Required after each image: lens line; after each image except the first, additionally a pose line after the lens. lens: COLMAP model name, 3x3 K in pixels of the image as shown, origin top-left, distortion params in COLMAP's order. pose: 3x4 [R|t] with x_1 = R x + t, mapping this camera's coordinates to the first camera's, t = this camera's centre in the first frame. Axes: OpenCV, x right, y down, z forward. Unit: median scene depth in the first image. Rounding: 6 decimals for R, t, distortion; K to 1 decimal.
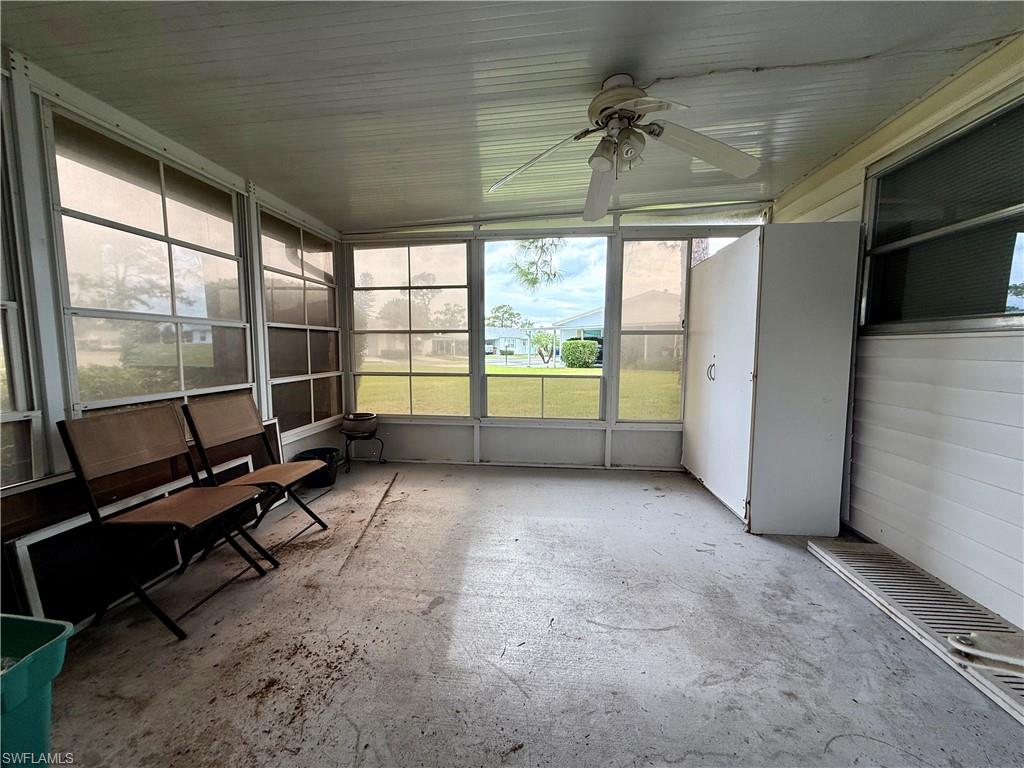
lens RADIAL K [[405.8, 0, 508.6], [0, 405.8, 383.1], [0, 0, 1]] dist [0.000124, -0.000403]
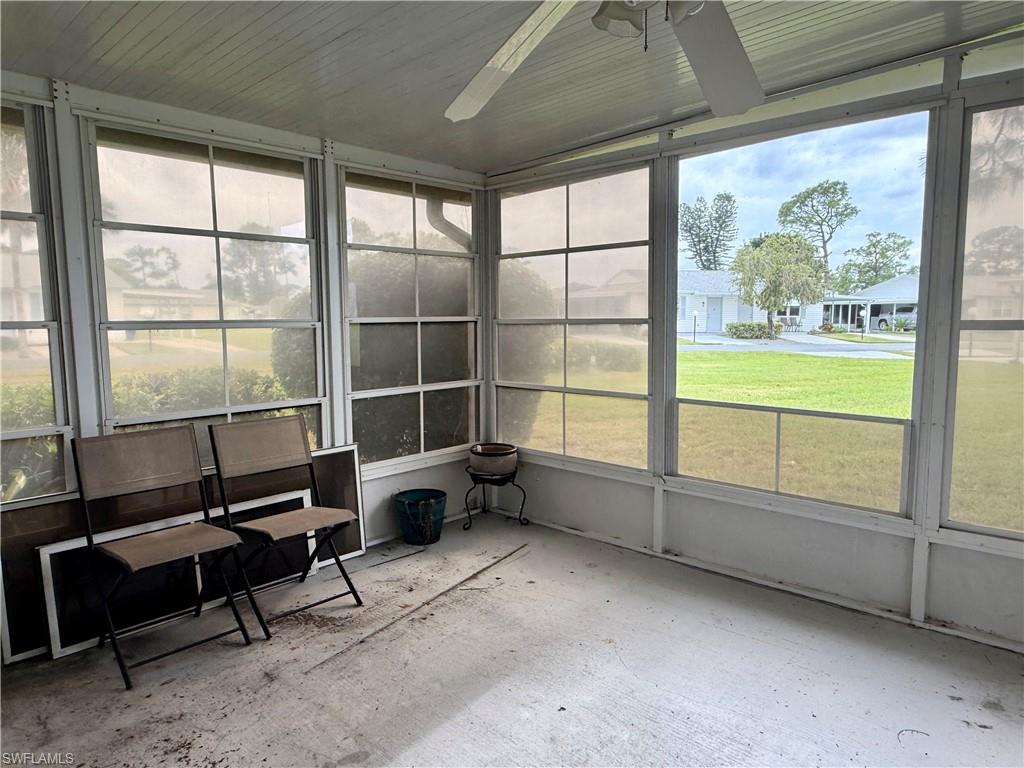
lens RADIAL K [[676.1, 0, 511.3], [0, 676.1, 387.3], [0, 0, 1]] dist [-0.001997, 0.000779]
pose [[0.798241, 0.056135, -0.599717, 0.377117], [-0.045262, 0.998423, 0.033209, -0.068105], [0.600635, 0.000635, 0.799523, 0.149384]]
